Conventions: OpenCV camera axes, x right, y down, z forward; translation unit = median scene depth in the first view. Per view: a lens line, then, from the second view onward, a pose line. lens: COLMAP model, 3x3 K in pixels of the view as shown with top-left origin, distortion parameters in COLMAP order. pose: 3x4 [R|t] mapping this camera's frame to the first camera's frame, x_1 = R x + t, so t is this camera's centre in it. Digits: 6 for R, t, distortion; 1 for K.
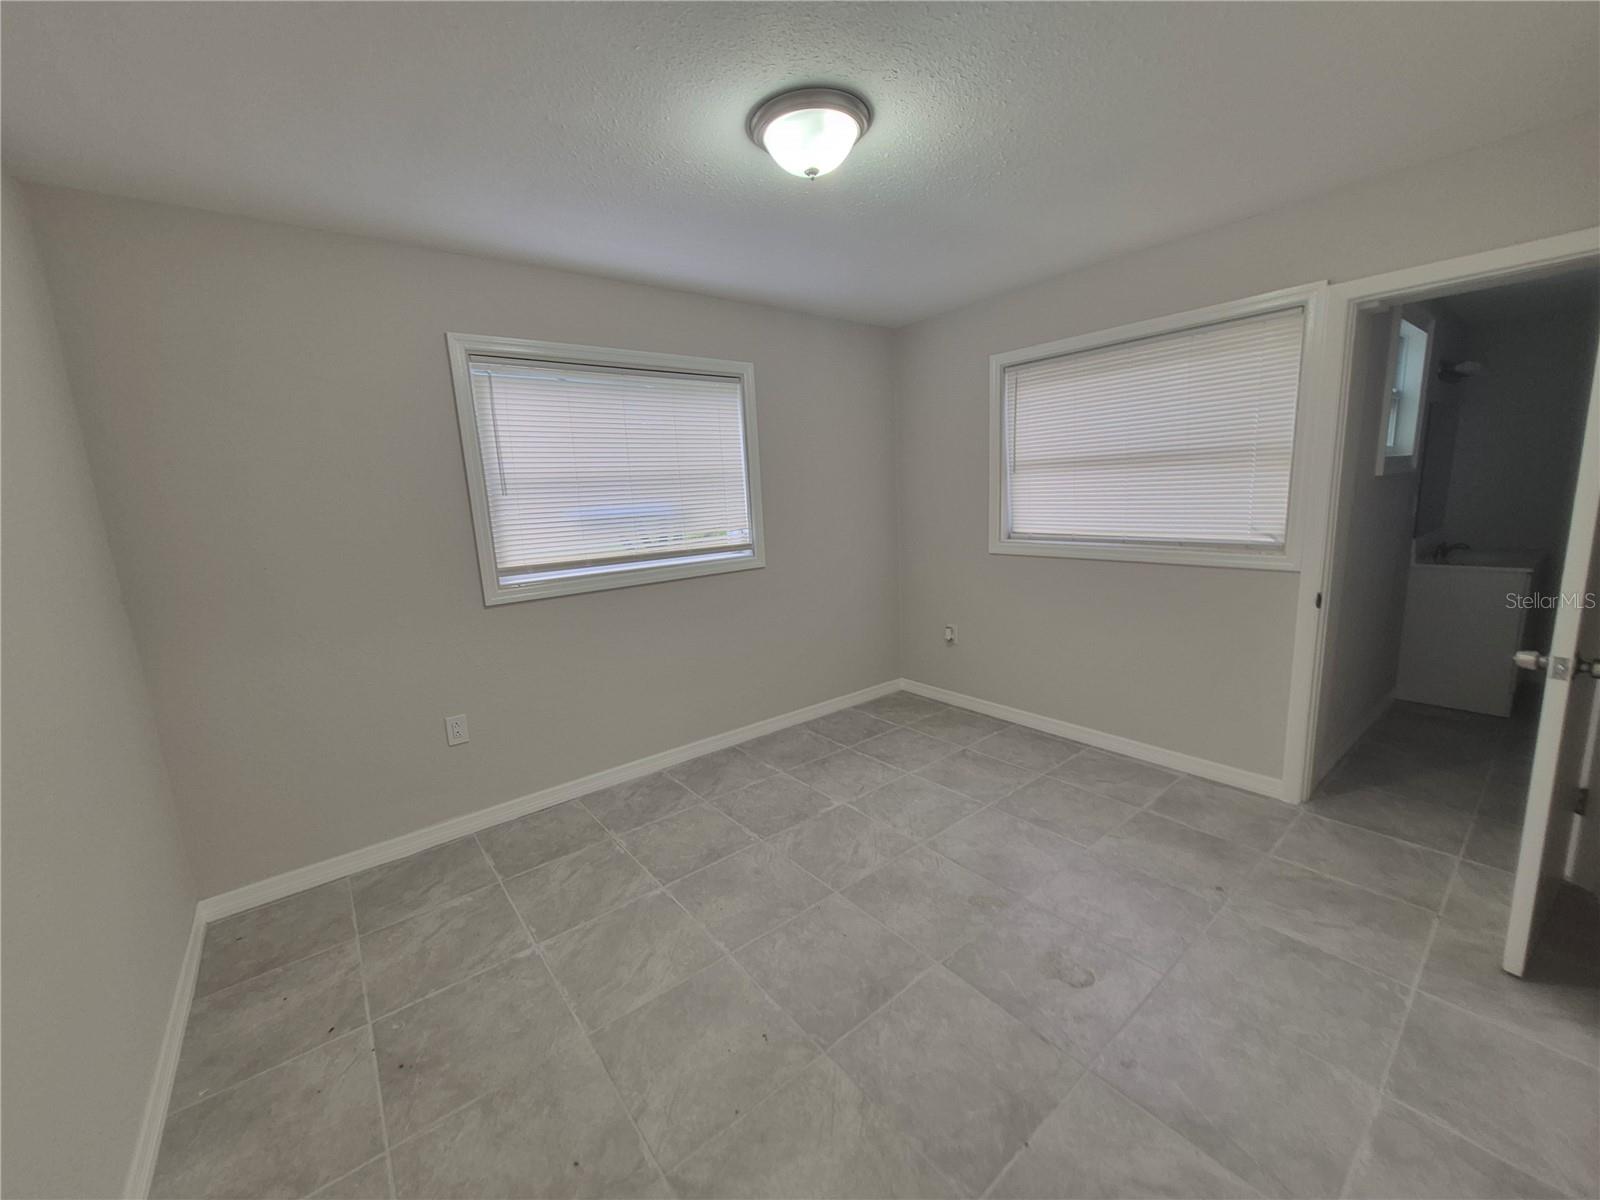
lens RADIAL K [[636.1, 0, 784.5], [0, 636.1, 604.7], [0, 0, 1]] dist [0.000943, -0.000354]
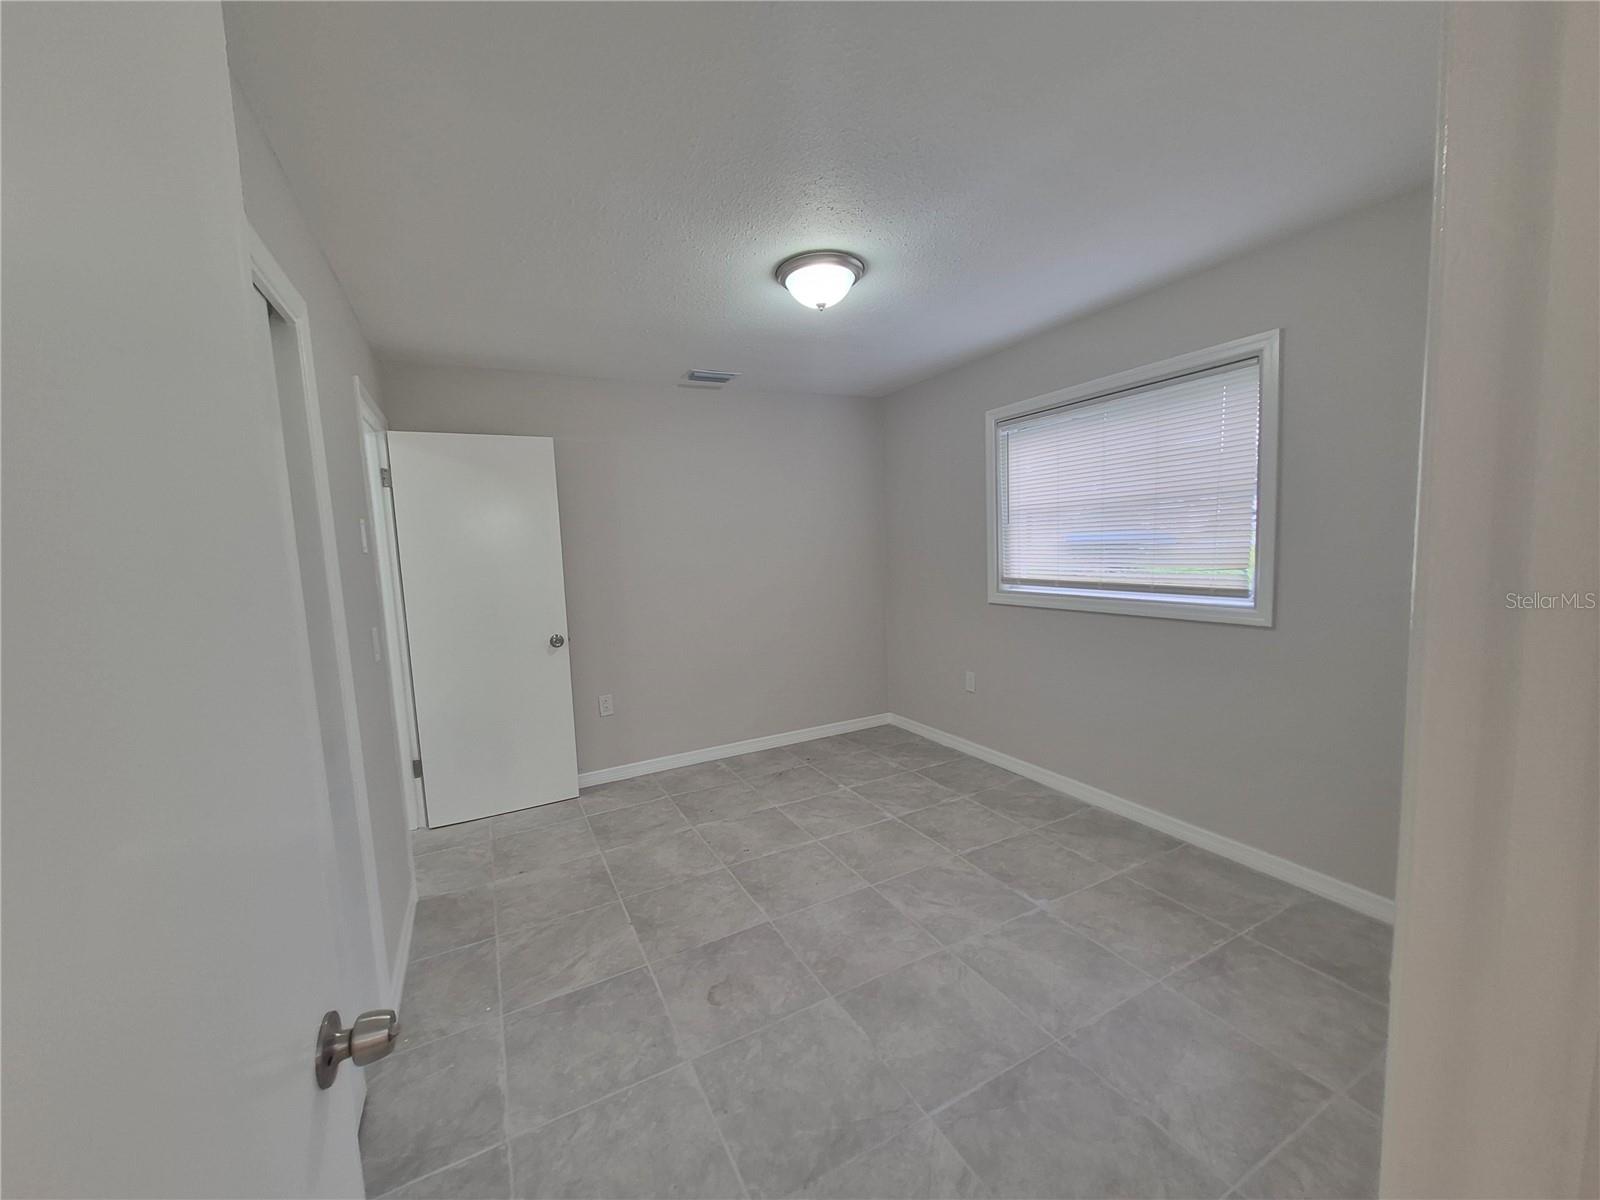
lens RADIAL K [[625.9, 0, 793.9], [0, 625.9, 607.4], [0, 0, 1]] dist [0.001033, -0.000510]
pose [[-0.199033, 0.156179, -0.967468, 1.057512], [-0.115405, 0.976615, 0.181398, -0.210720], [0.973174, 0.147755, -0.176355, 0.936850]]
